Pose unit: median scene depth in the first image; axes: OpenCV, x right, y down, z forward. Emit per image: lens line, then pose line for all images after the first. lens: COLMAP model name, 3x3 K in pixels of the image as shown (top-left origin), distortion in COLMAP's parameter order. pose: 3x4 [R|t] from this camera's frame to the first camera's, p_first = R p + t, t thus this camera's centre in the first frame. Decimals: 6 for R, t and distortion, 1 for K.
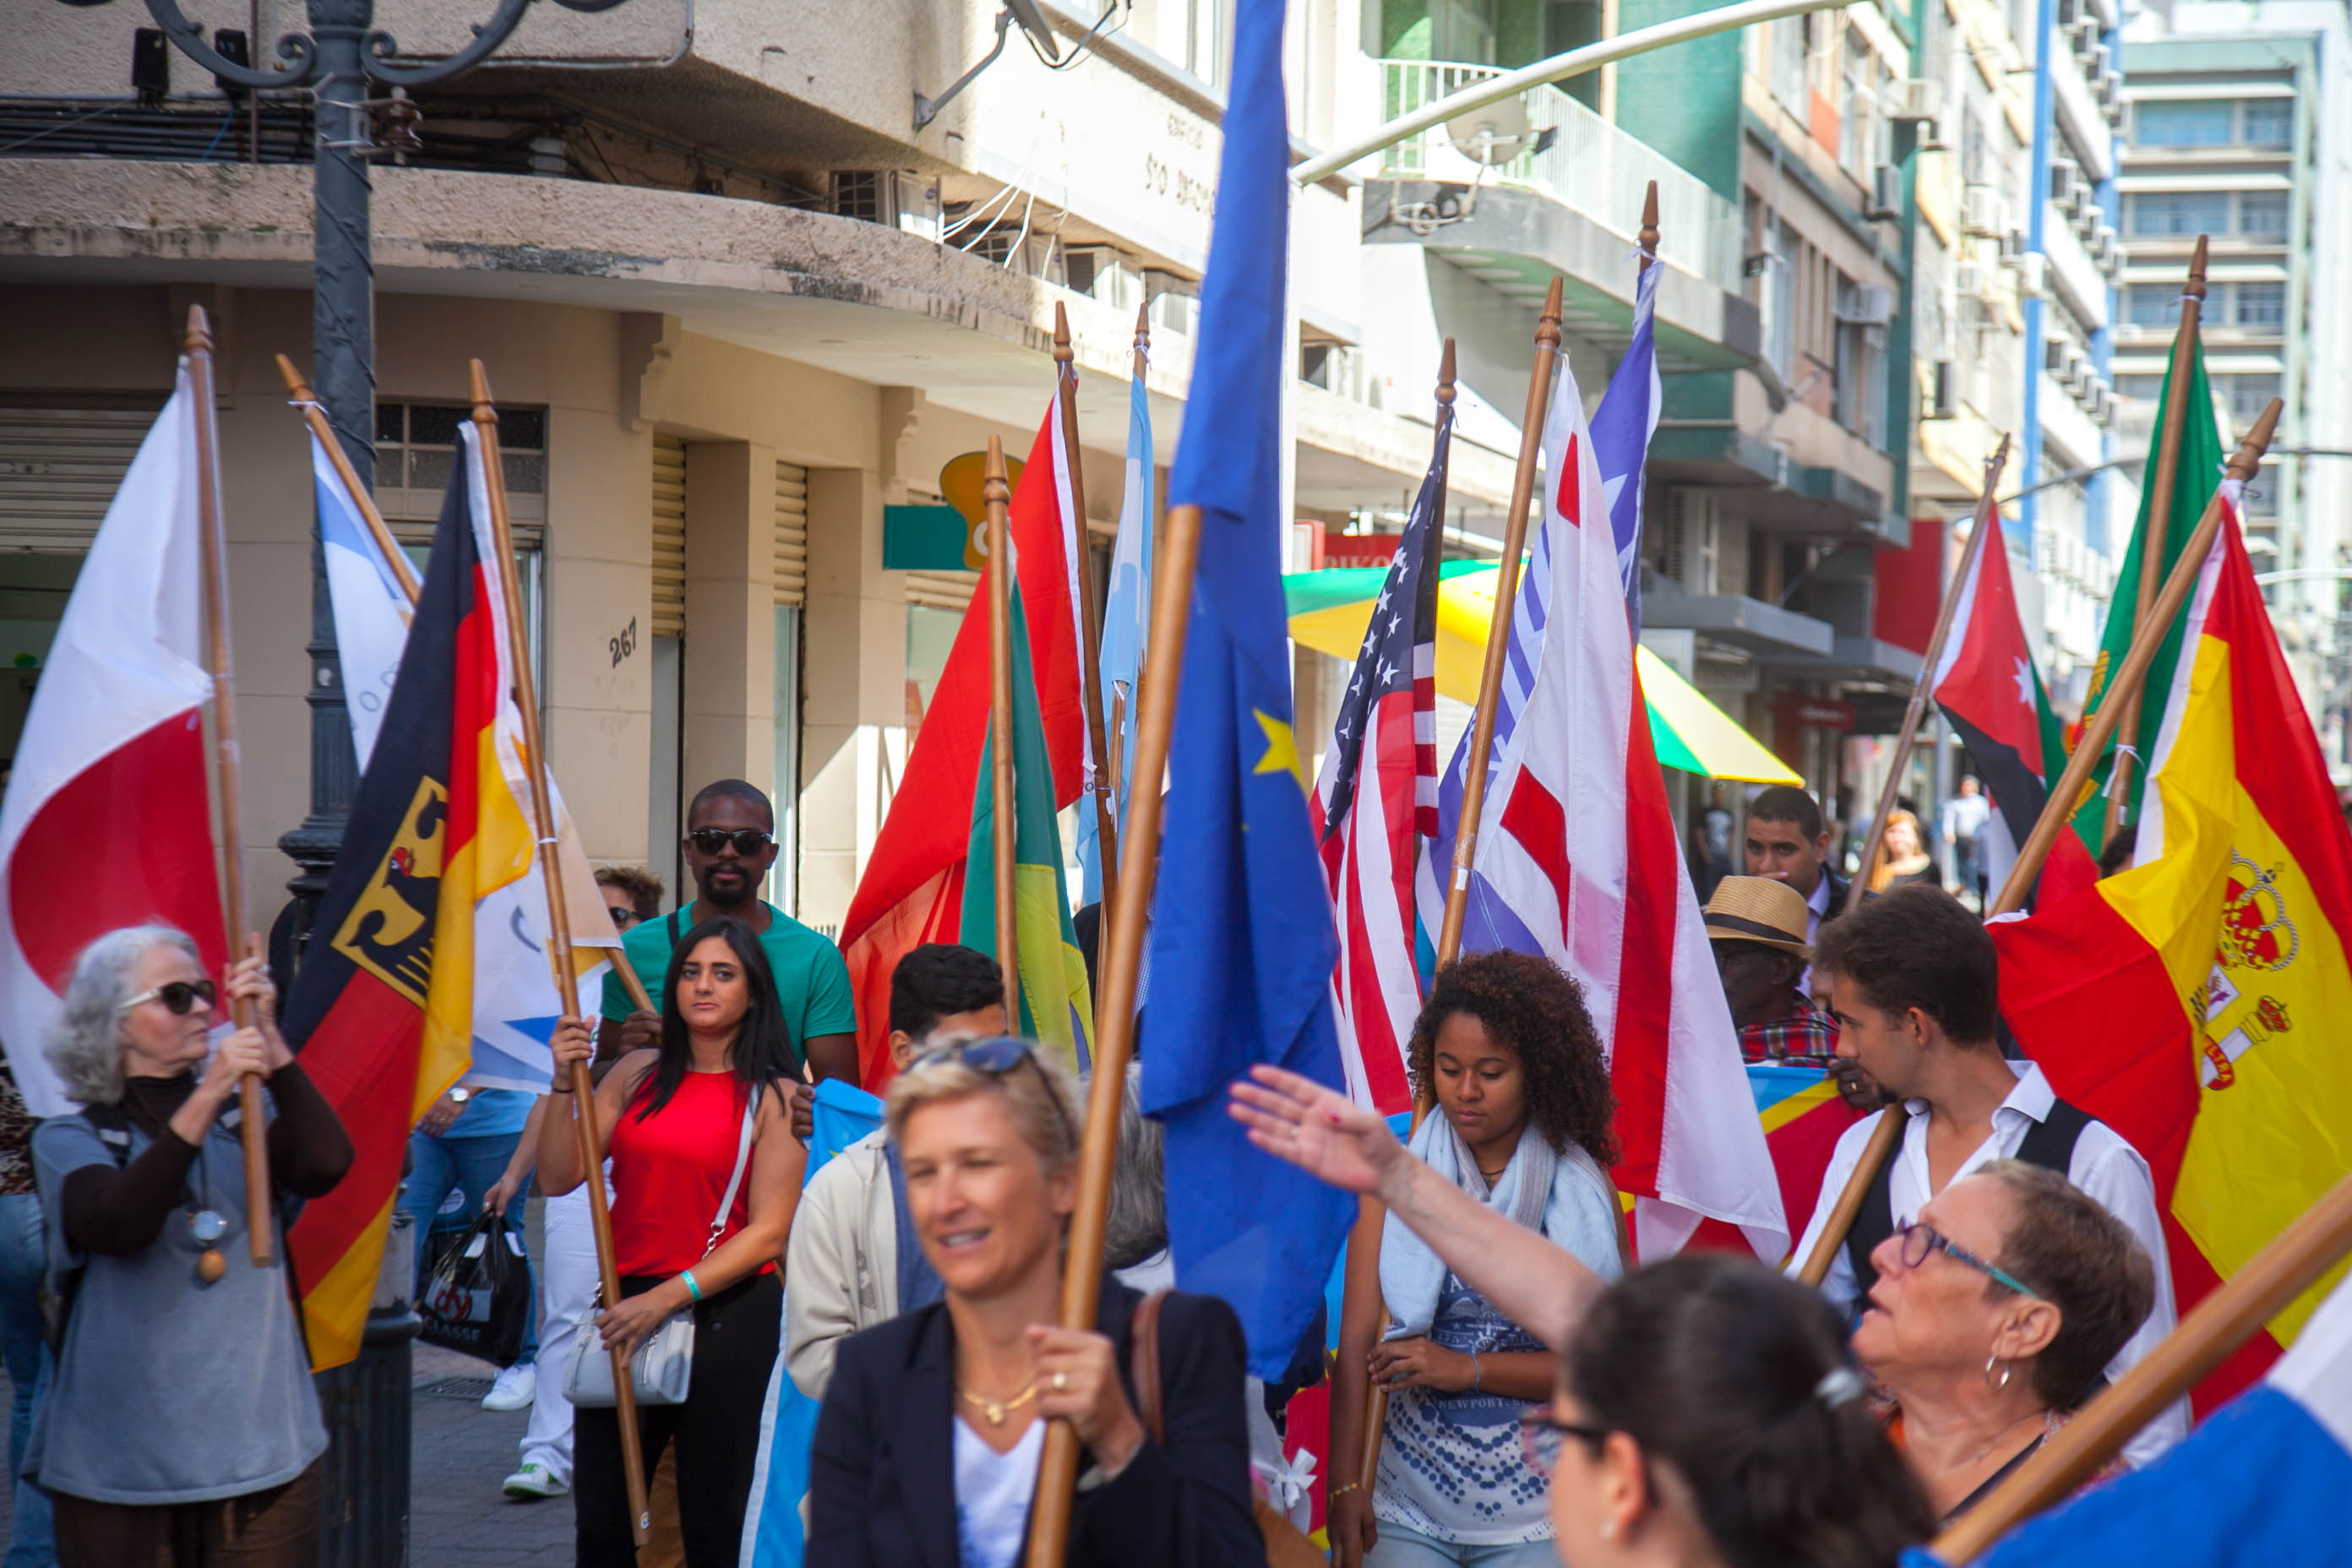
lens RADIAL K [[5031.6, 0, 1173.1], [0, 5031.6, 813.3], [0, 0, 1]] dist [0.382344, 0.521867]
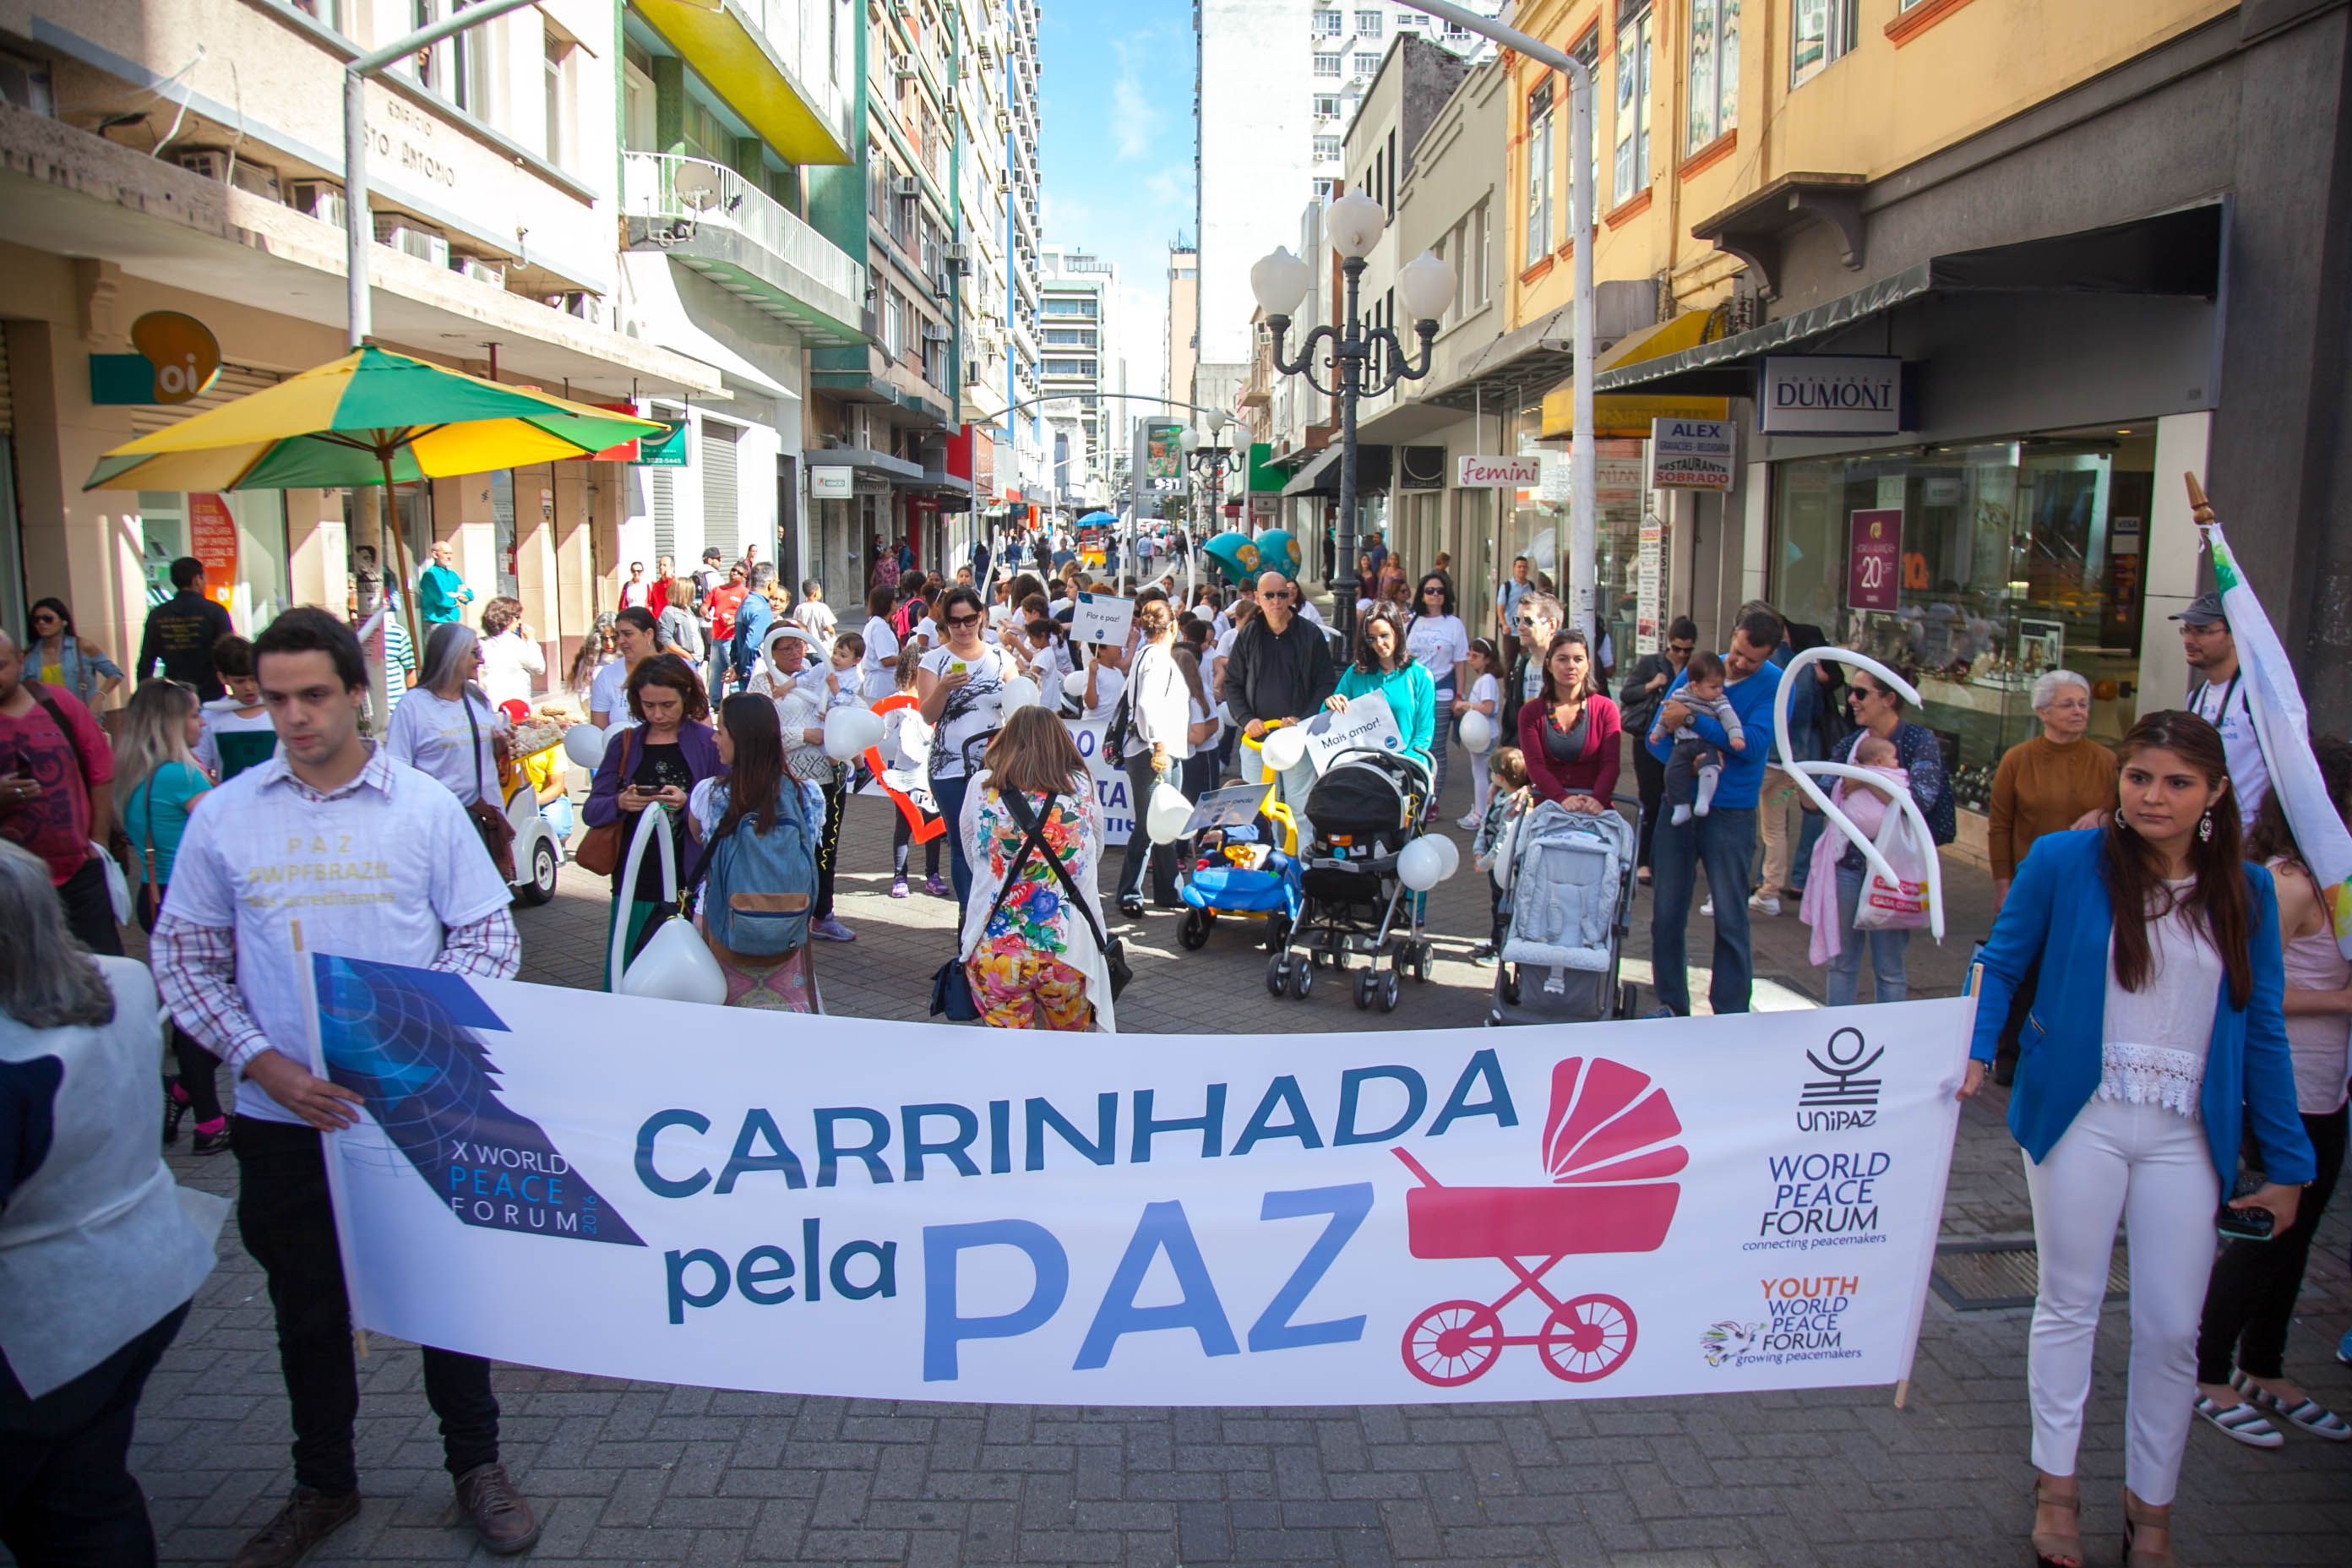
lens RADIAL K [[1652.9, 0, 1207.9], [0, 1652.9, 786.3], [0, 0, 1]] dist [-0.118252, 0.077443]
pose [[0.961521, -0.053806, 0.269411, 0.040130], [0.012843, 0.988365, 0.151557, -0.003675], [-0.274431, -0.142266, 0.951025, 0.203032]]
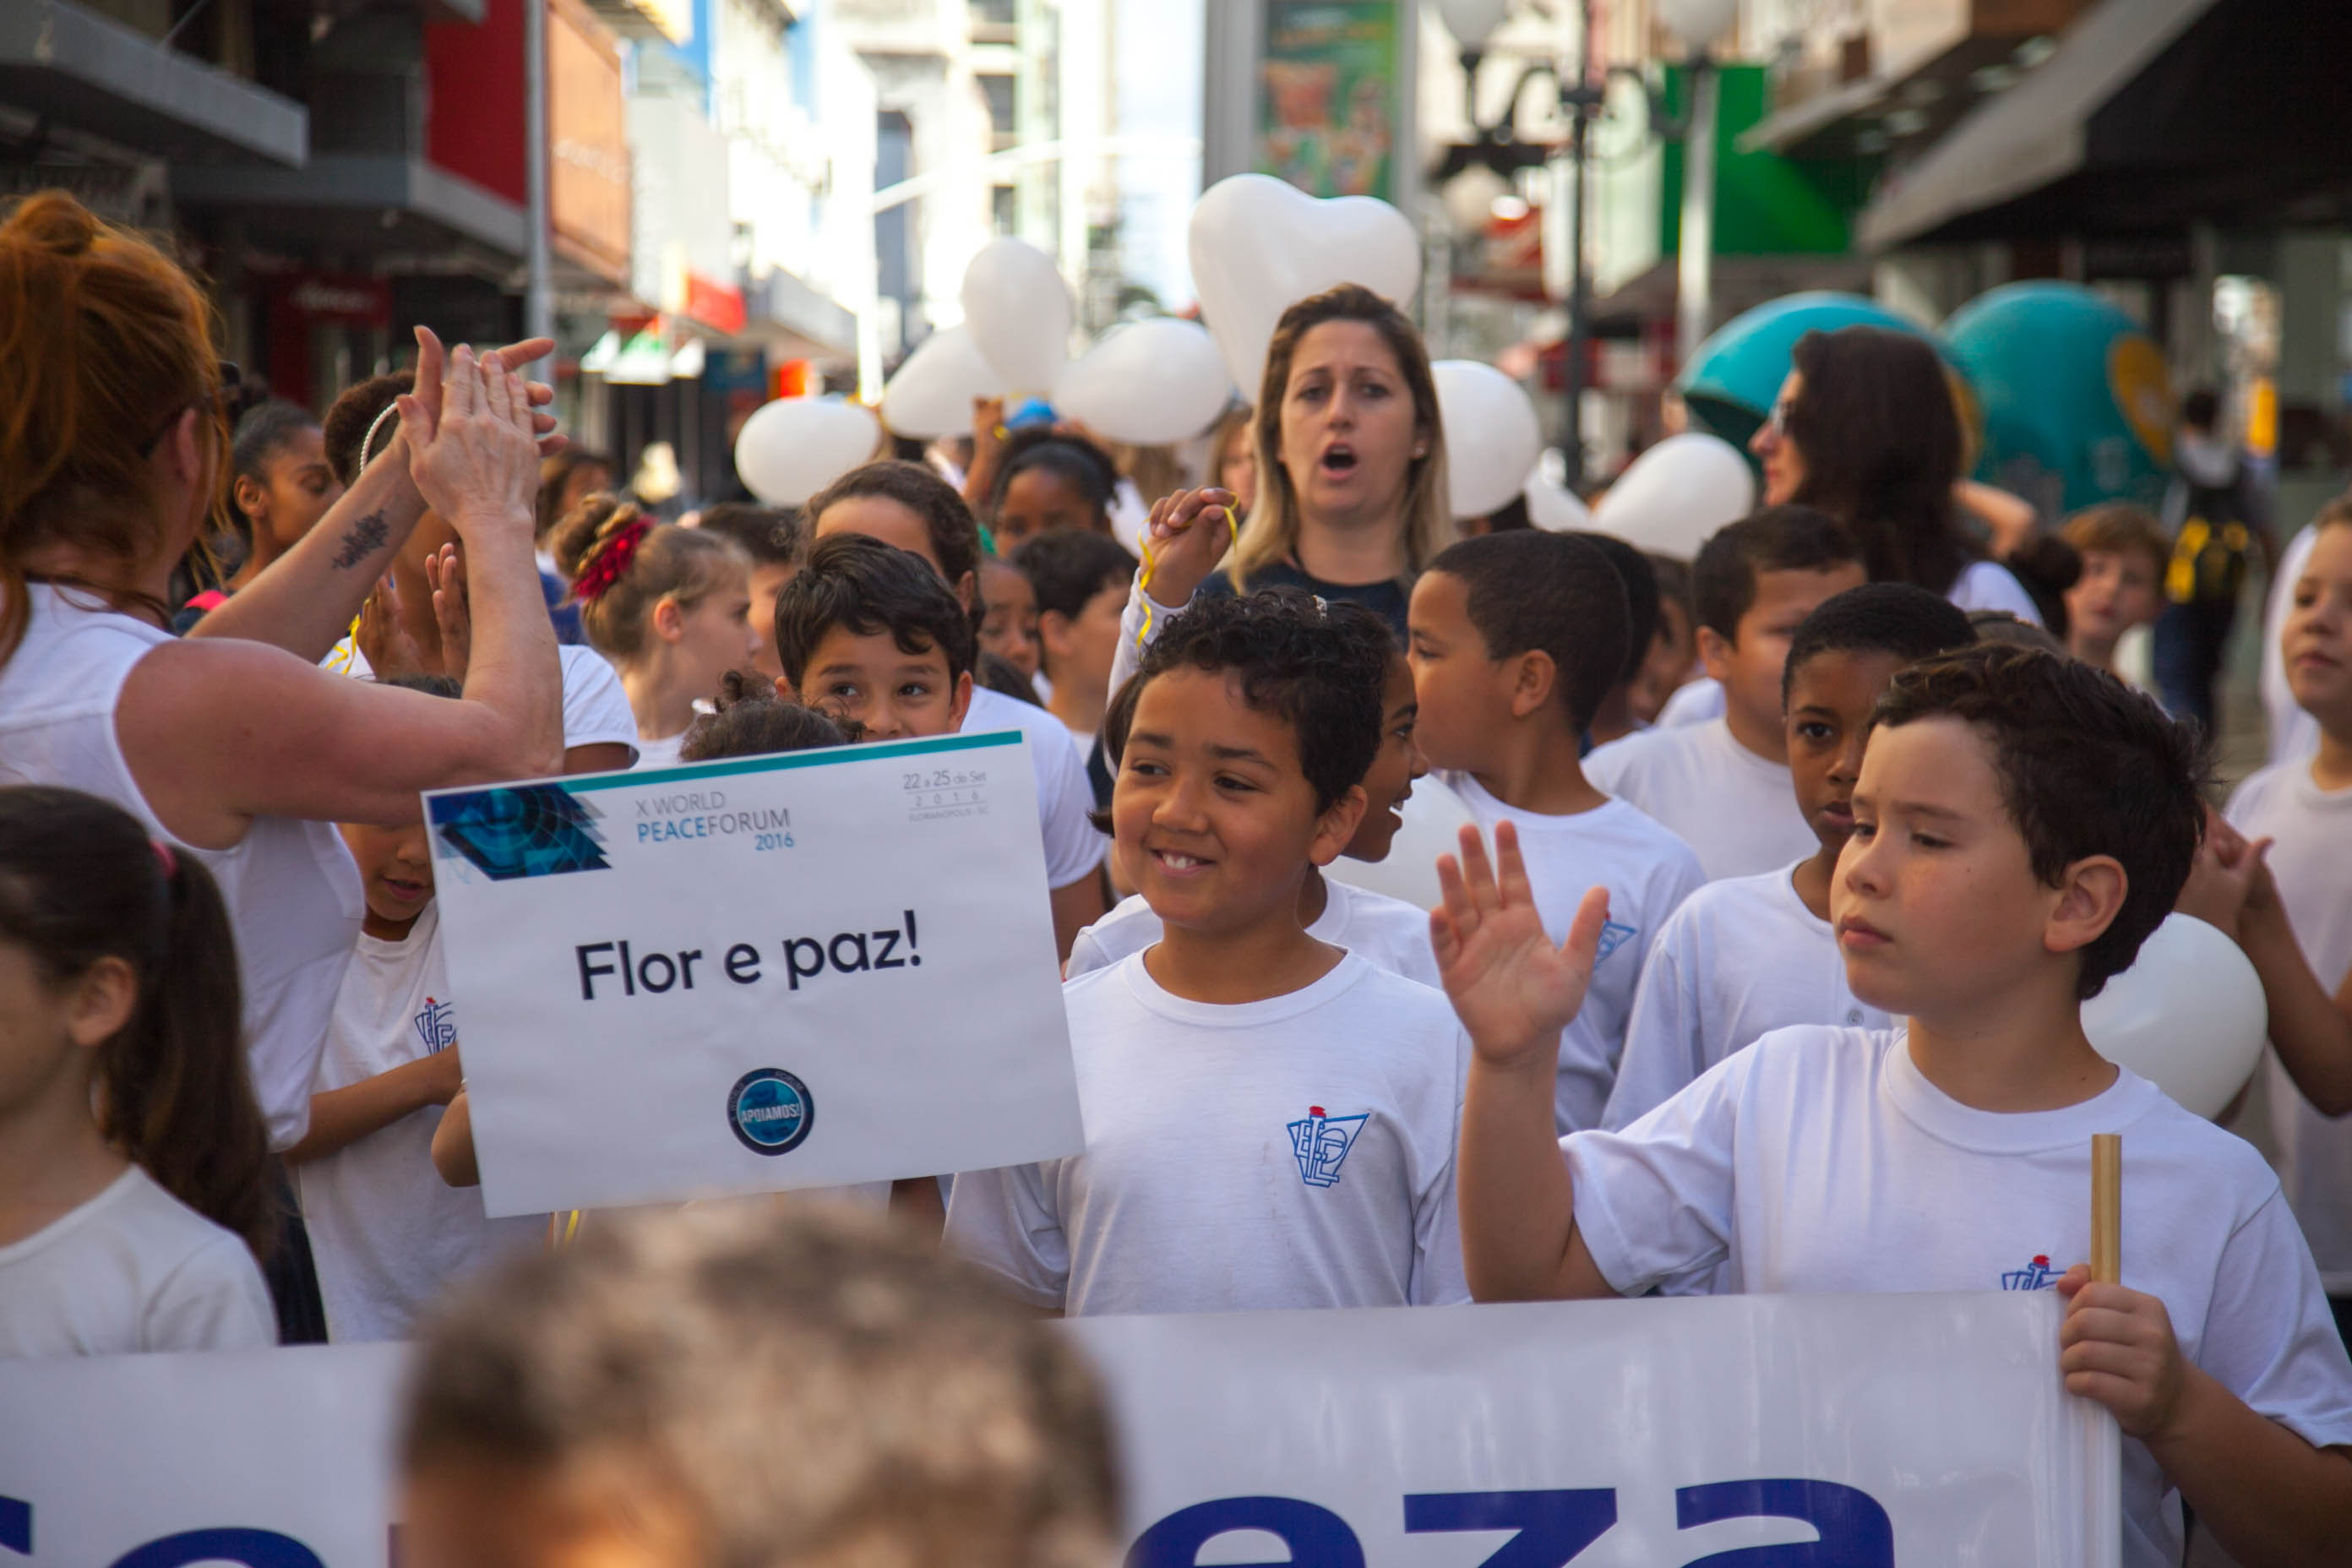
lens RADIAL K [[5863.8, 0, 1176.0], [0, 5863.8, 784.0], [0, 0, 1]] dist [0.013245, -0.012558]
pose [[0.971242, -0.035235, 0.235474, 0.065124], [0.025186, 0.998644, 0.045551, 0.007009], [-0.236760, -0.038310, 0.970813, 0.350137]]
